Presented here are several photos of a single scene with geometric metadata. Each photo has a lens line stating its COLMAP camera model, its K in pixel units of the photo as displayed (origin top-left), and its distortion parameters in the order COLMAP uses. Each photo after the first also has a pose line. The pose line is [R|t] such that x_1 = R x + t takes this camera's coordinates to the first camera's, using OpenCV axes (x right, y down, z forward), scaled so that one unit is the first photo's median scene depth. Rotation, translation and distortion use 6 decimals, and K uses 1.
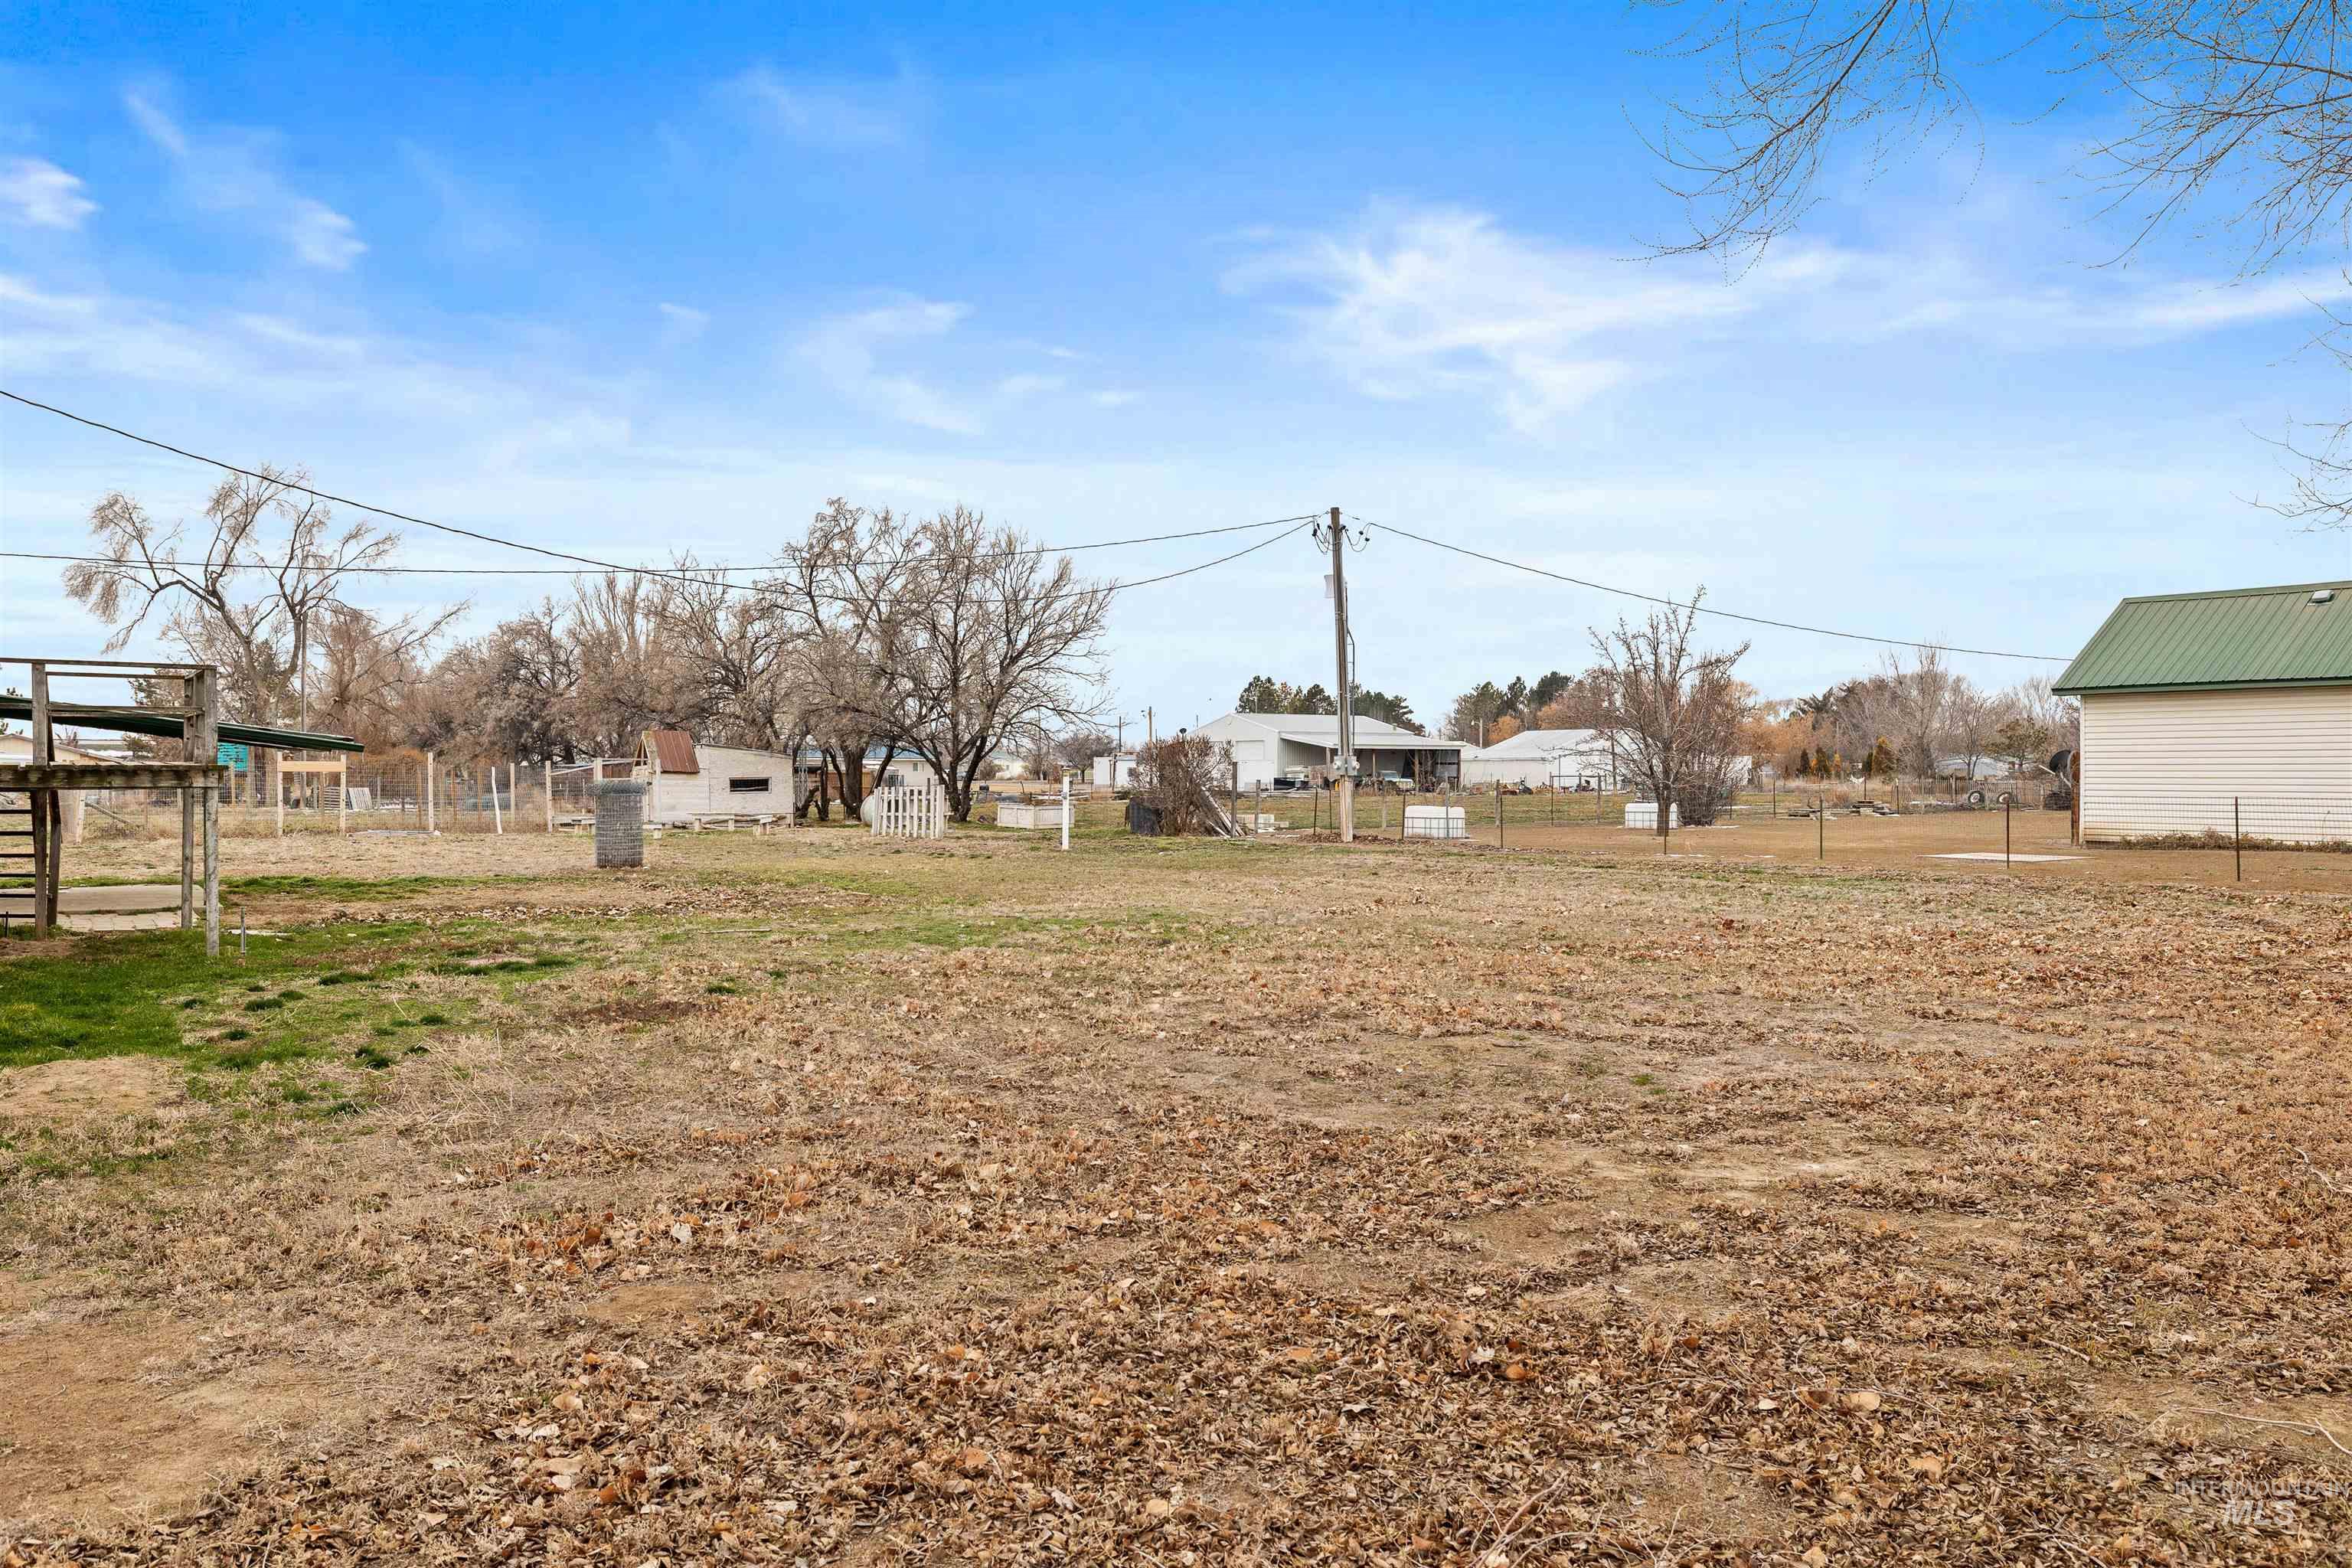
lens RADIAL K [[1704.2, 0, 1178.8], [0, 1704.2, 773.8], [0, 0, 1]] dist [0.003427, 0.000217]
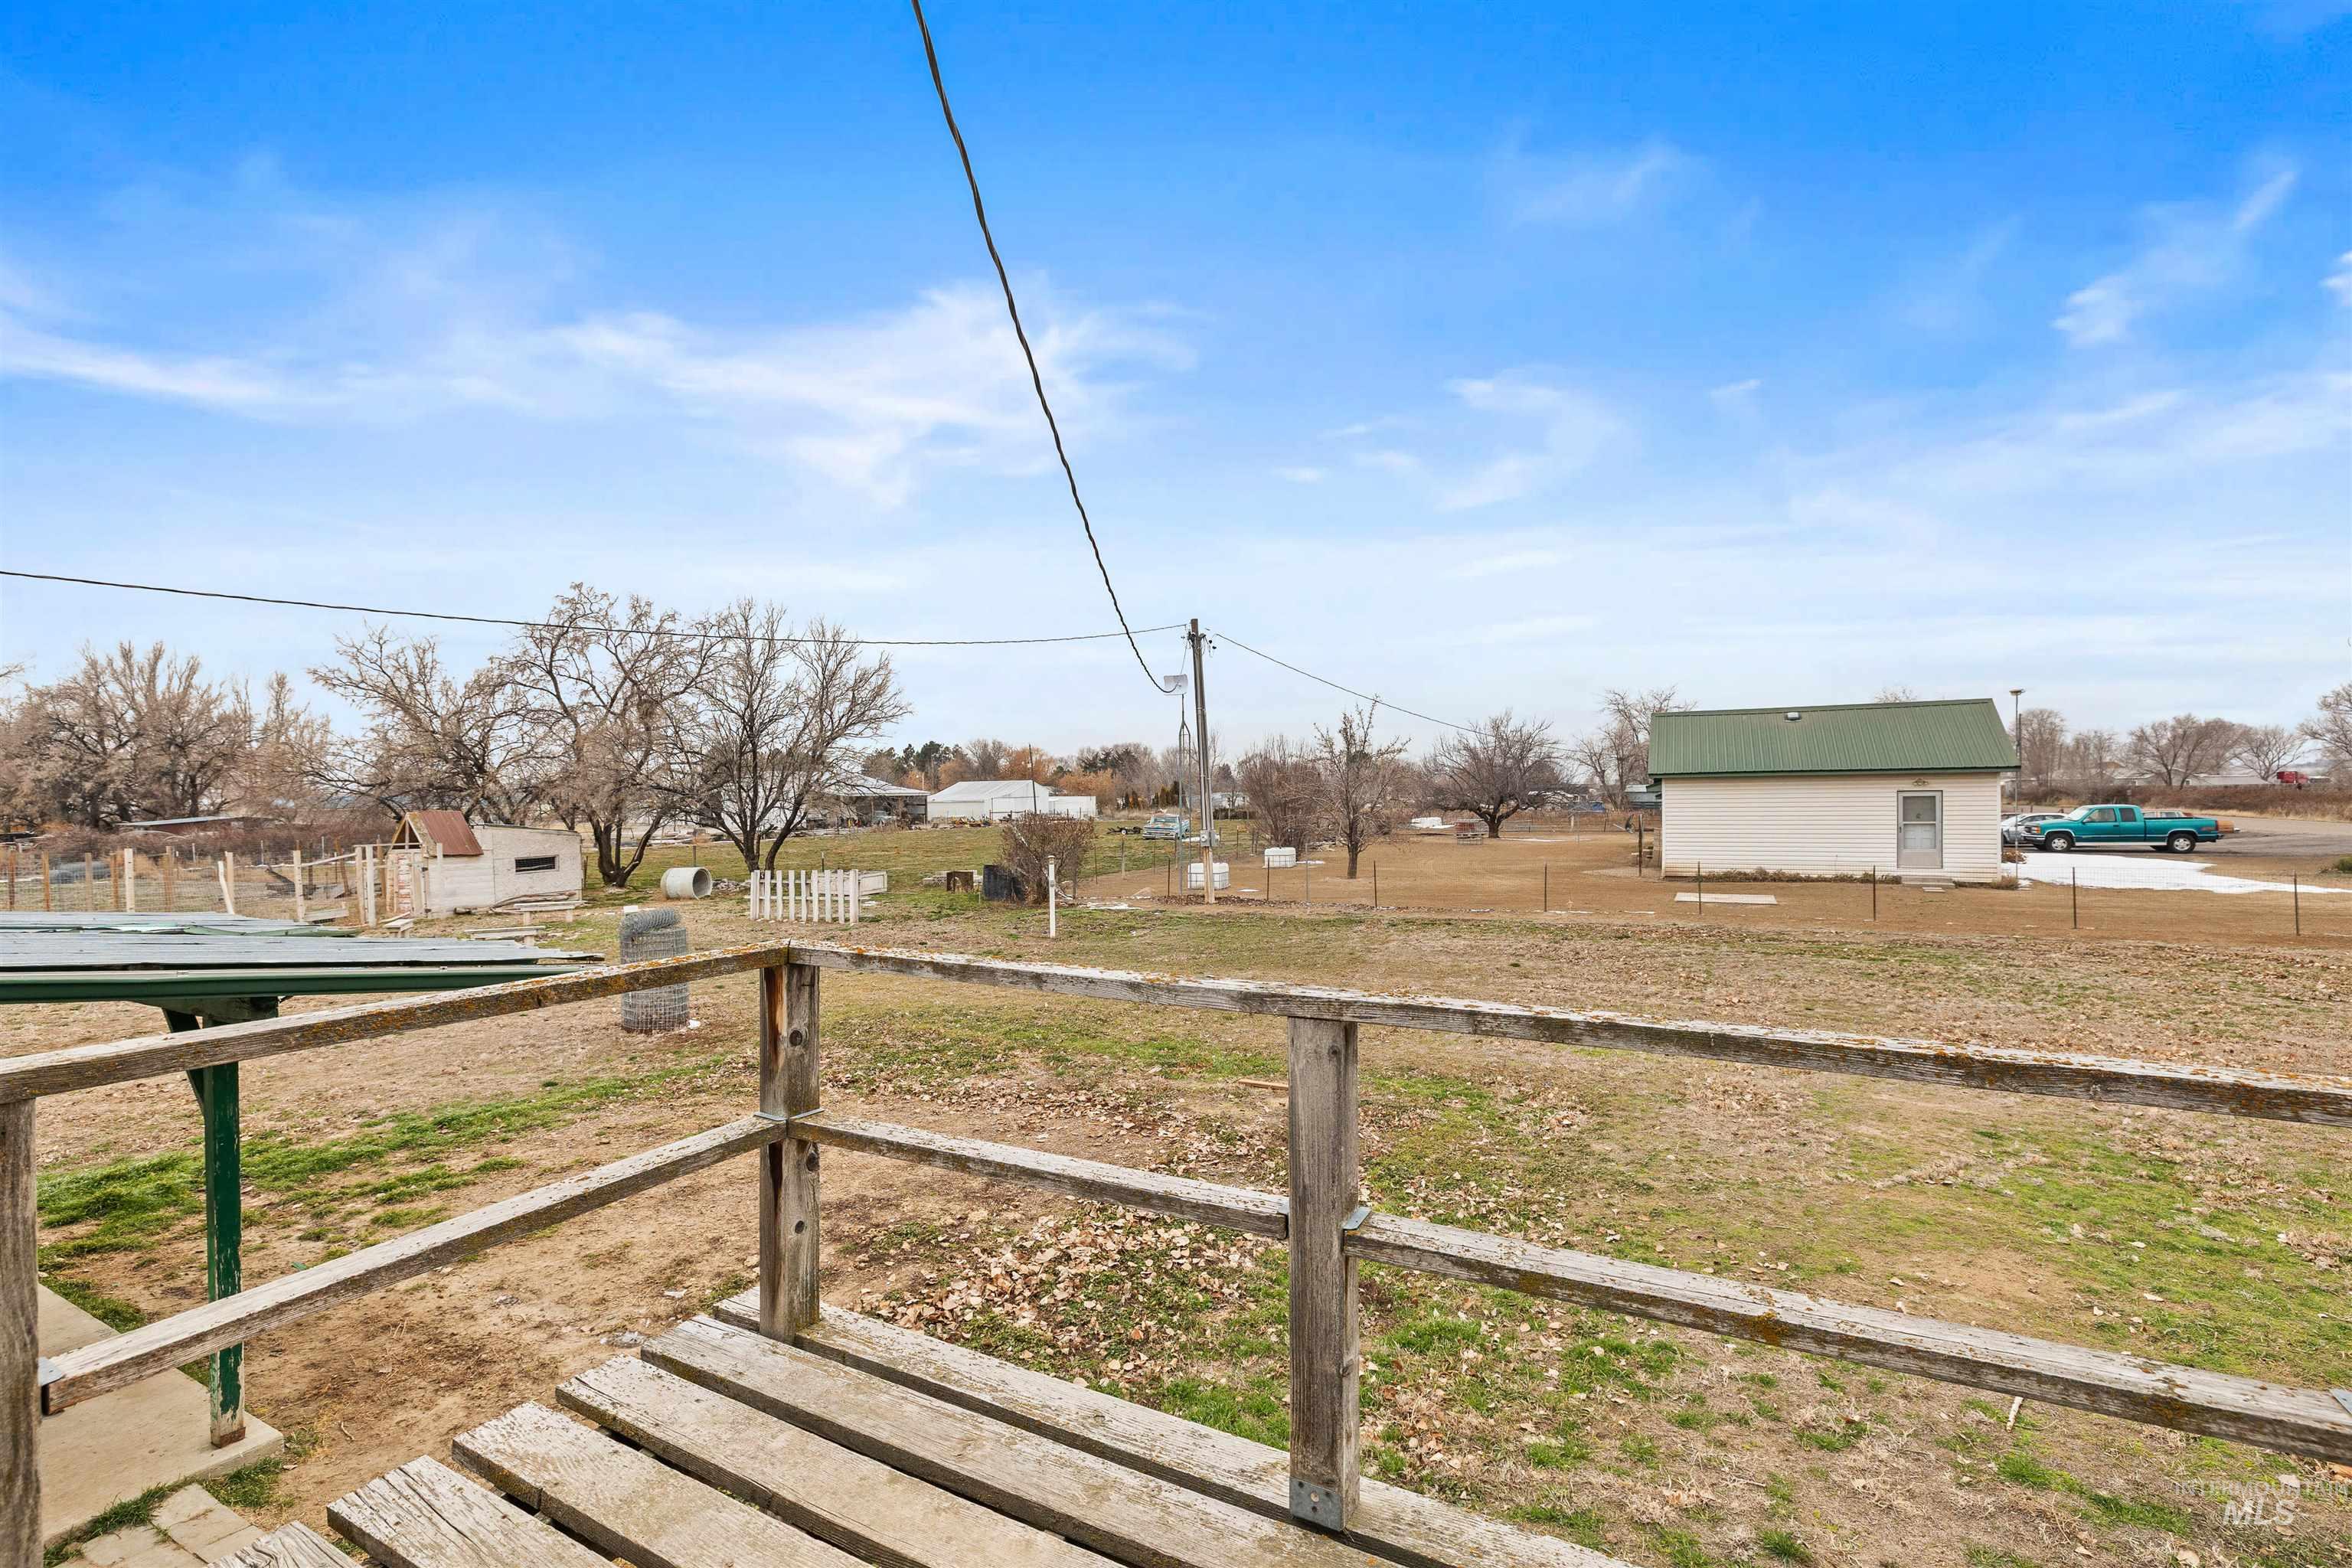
lens RADIAL K [[1043.9, 0, 1168.9], [0, 1043.9, 792.8], [0, 0, 1]] dist [0.001430, -0.000009]
pose [[0.884451, -0.010506, 0.466514, -0.182069], [0.014661, 0.999879, -0.005277, -0.022539], [-0.466402, 0.011507, 0.884498, 0.257530]]
